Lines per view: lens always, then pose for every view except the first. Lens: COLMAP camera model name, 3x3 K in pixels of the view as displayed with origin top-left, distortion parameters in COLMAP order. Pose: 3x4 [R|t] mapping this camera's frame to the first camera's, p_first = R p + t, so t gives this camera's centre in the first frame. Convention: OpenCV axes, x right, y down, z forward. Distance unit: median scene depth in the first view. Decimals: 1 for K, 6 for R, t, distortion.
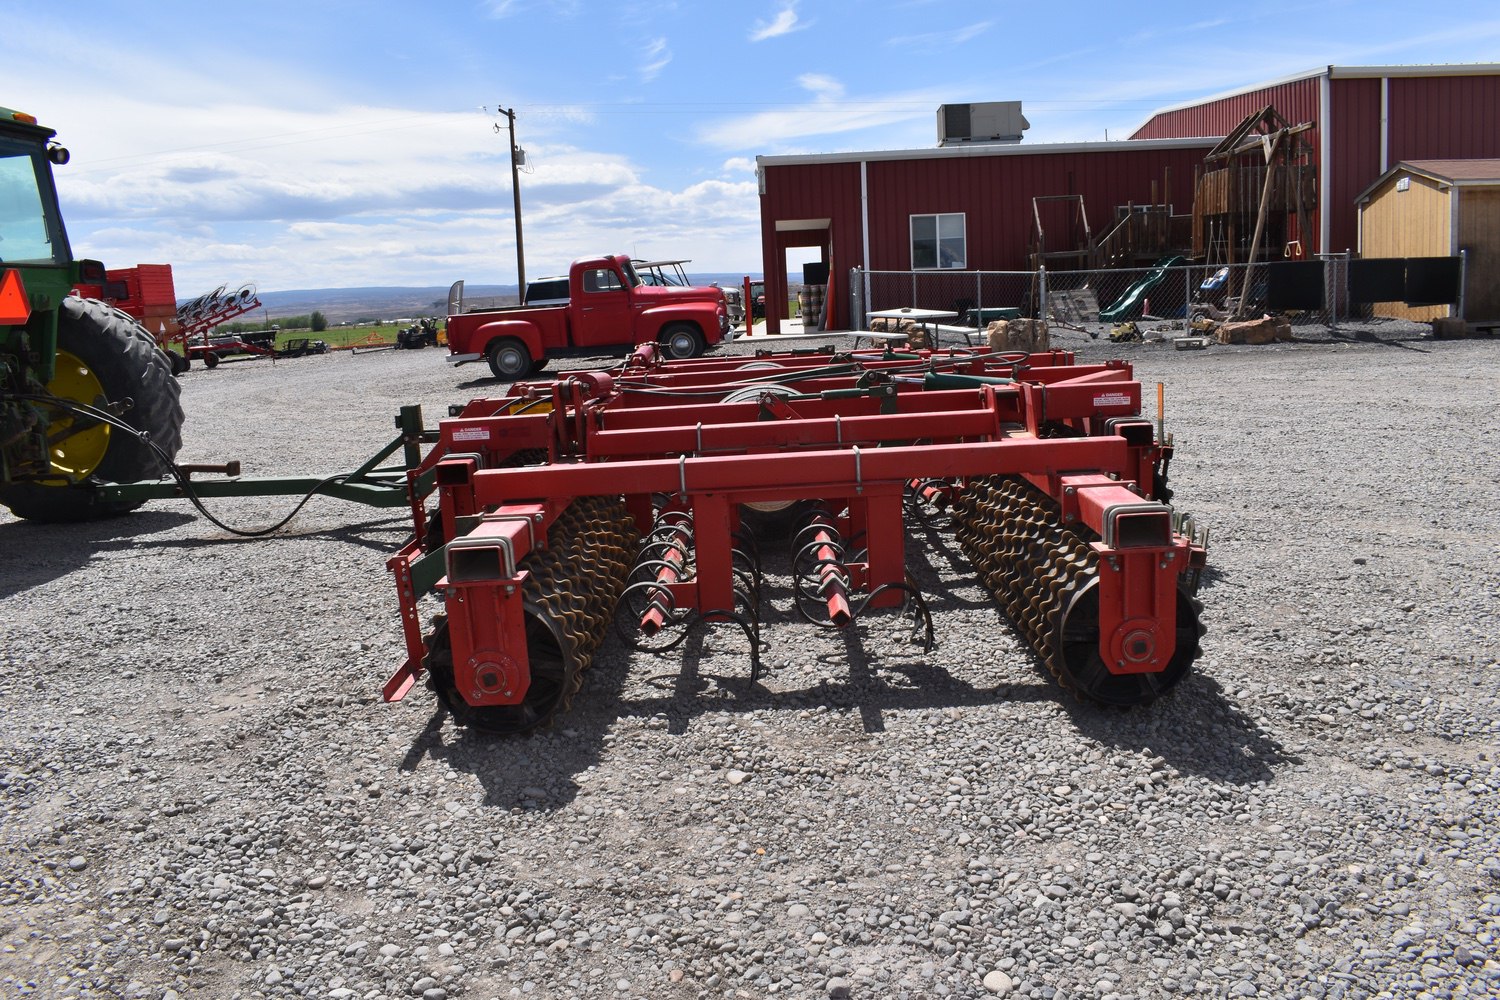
lens RADIAL K [[1171.5, 0, 757.5], [0, 1171.5, 502.3], [0, 0, 1]] dist [-0.103388, 0.025999]
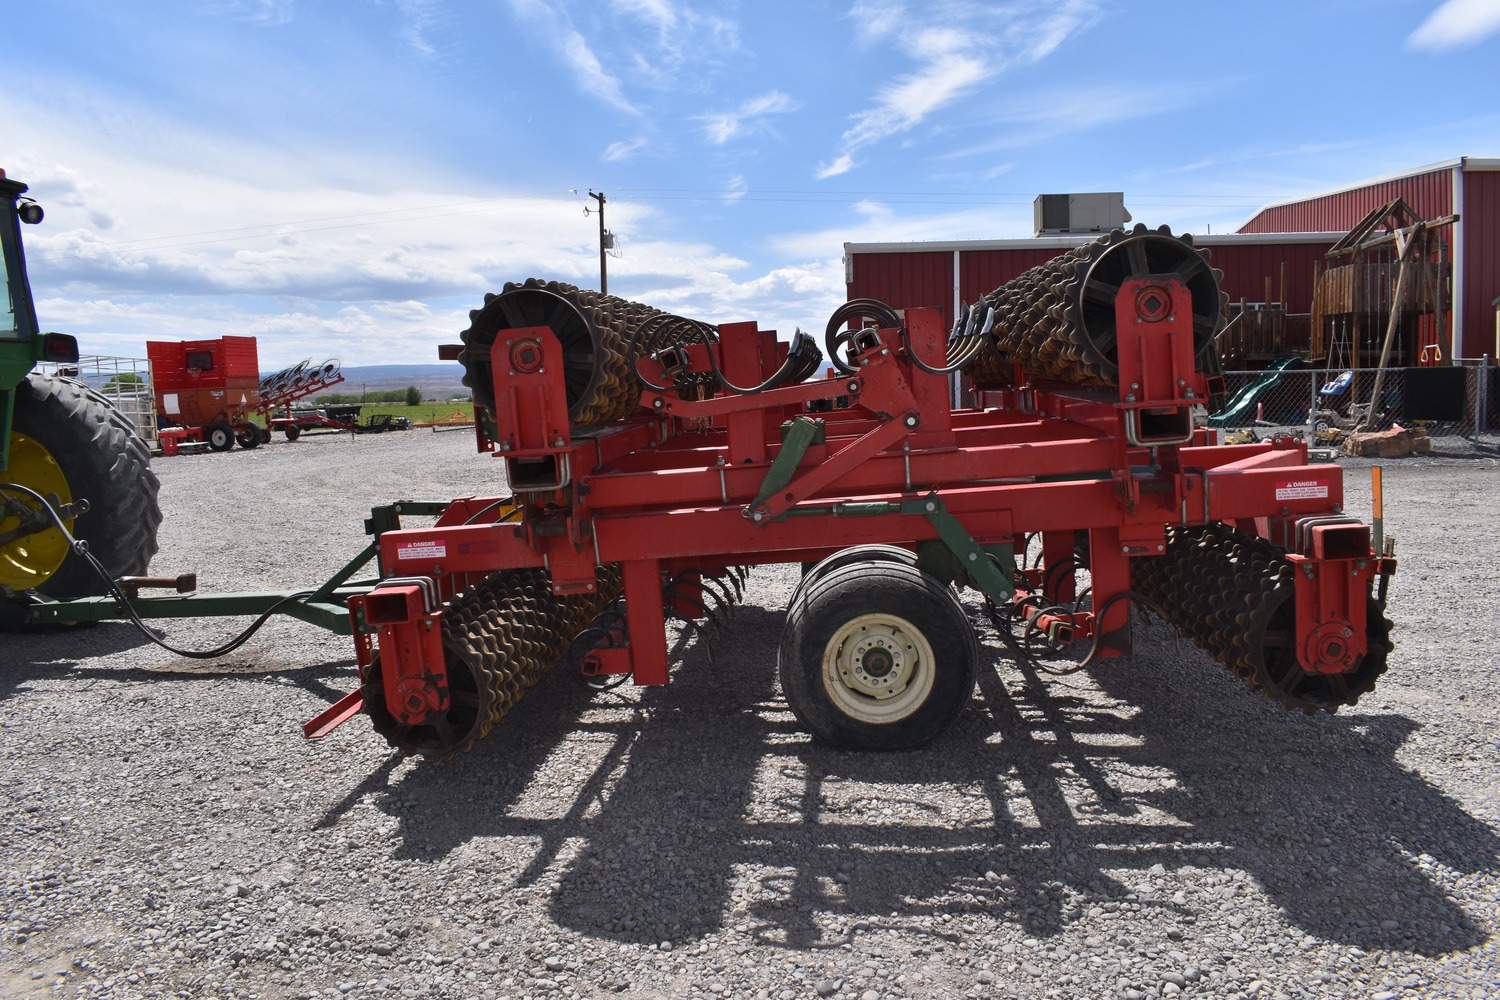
lens RADIAL K [[1171.5, 0, 754.9], [0, 1171.5, 499.1], [0, 0, 1]] dist [-0.103388, 0.025999]
pose [[0.996783, 0.033563, -0.072776, 0.003369], [-0.039000, 0.996449, -0.074625, -0.016567], [0.070013, 0.077223, 0.994553, 0.069560]]
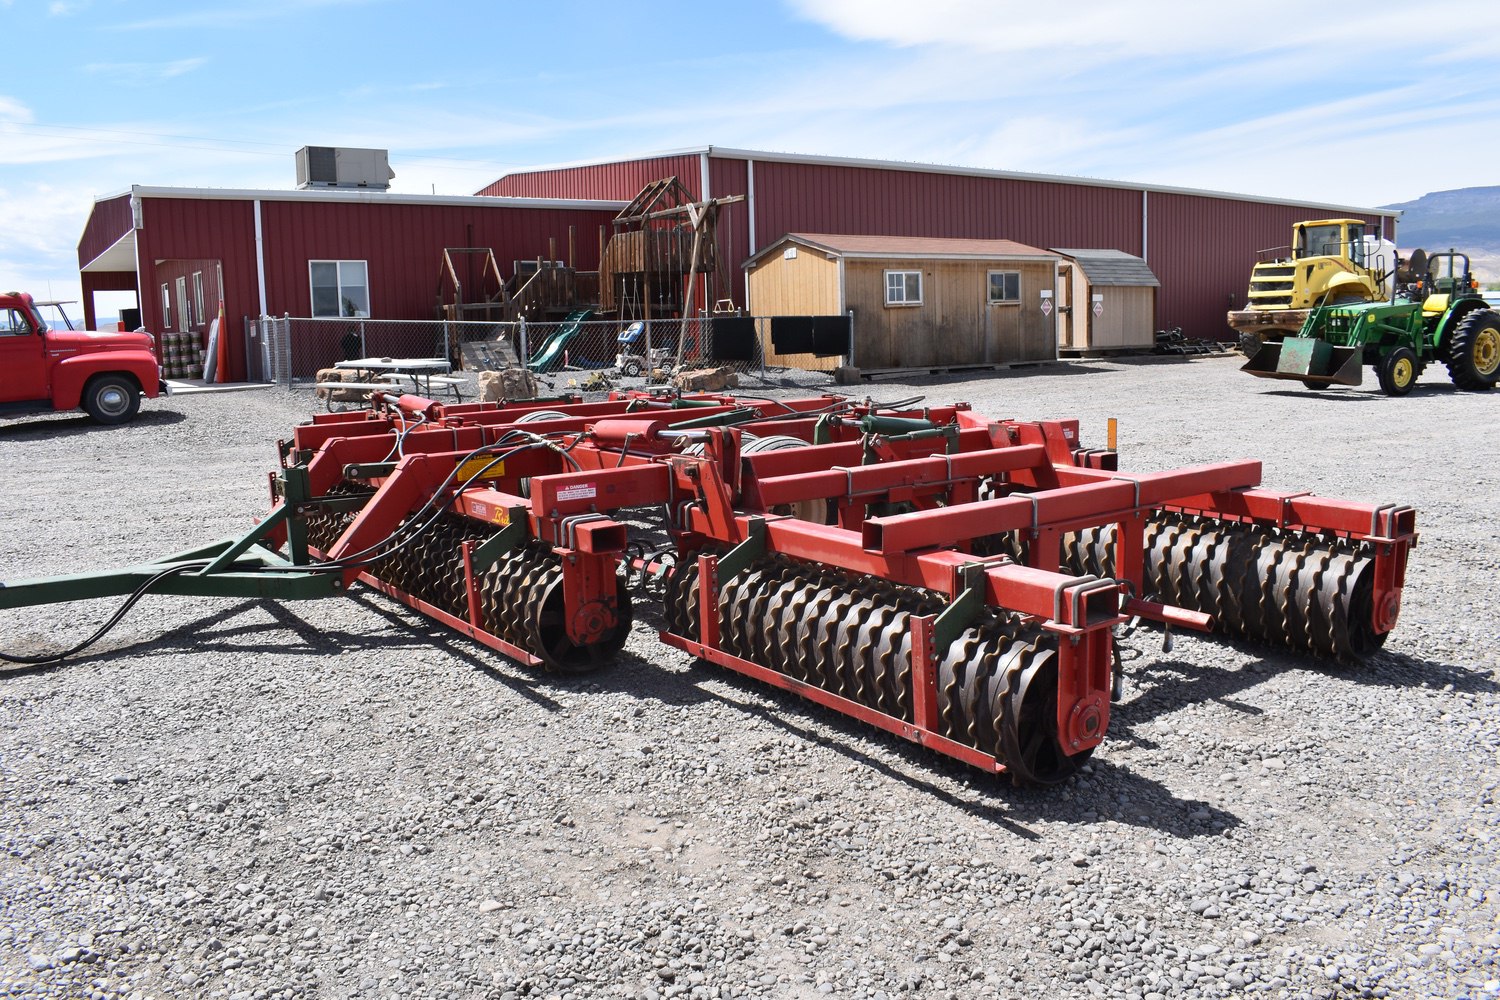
lens RADIAL K [[1171.5, 0, 755.3], [0, 1171.5, 497.3], [0, 0, 1]] dist [-0.103388, 0.025999]
pose [[0.800472, -0.054995, 0.596841, -0.180390], [0.084419, 0.996200, -0.021428, -0.006990], [-0.593395, 0.067537, 0.802073, 0.065902]]
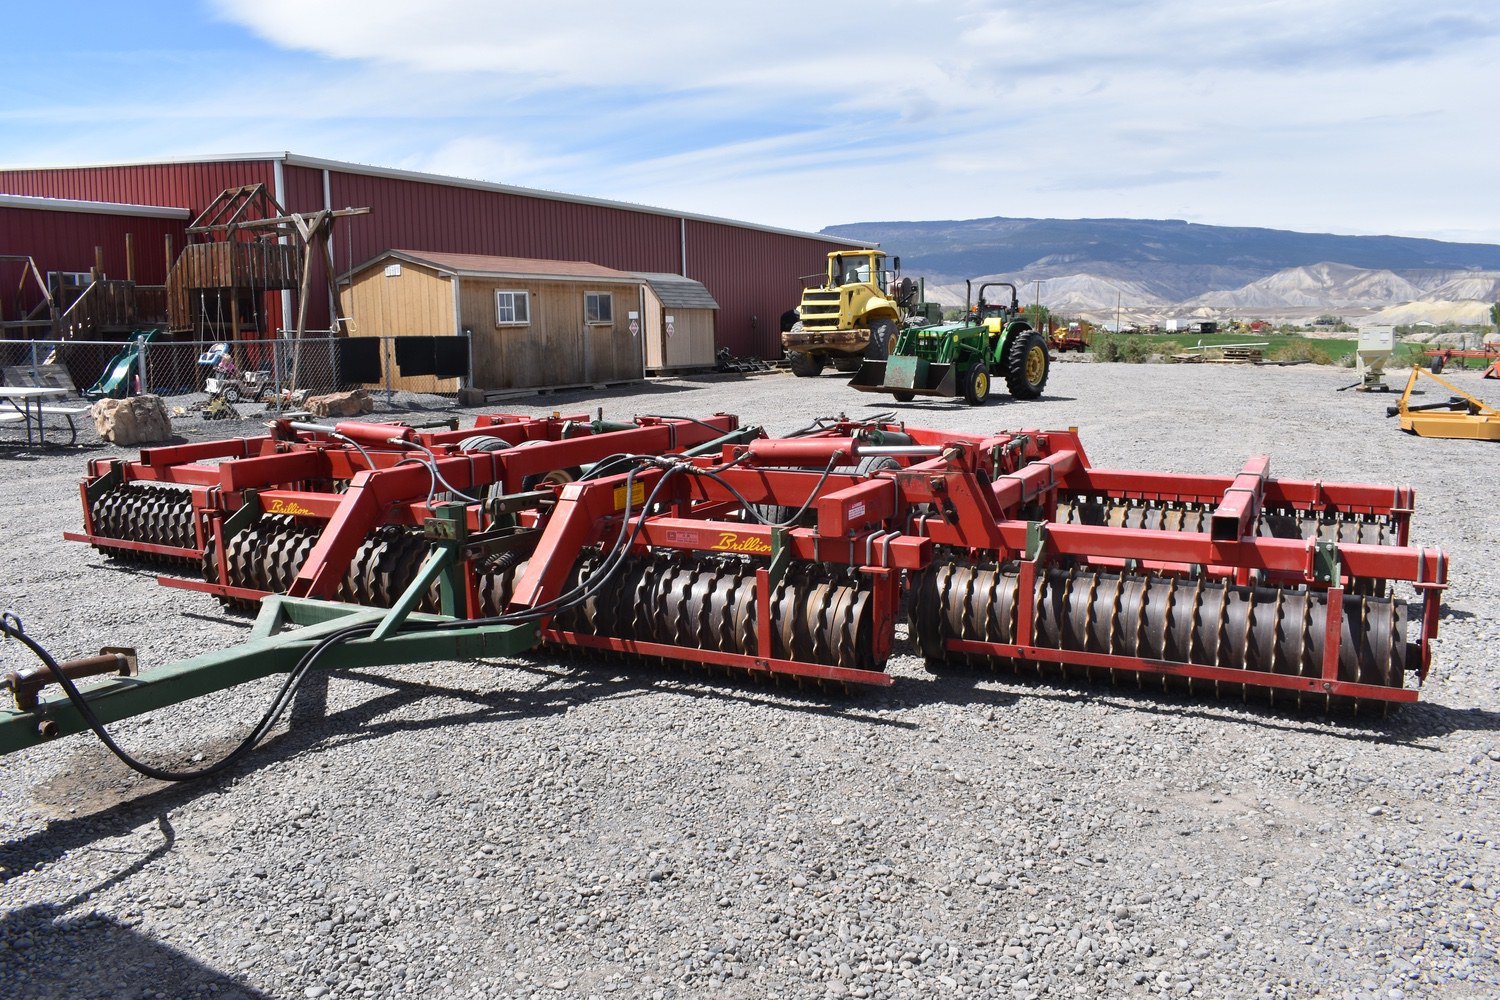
lens RADIAL K [[1171.5, 0, 756.1], [0, 1171.5, 496.8], [0, 0, 1]] dist [-0.103388, 0.025999]
pose [[0.441009, -0.077842, 0.894120, -0.287007], [0.144053, 0.989455, 0.015091, -0.025329], [-0.885867, 0.122145, 0.447572, 0.189132]]
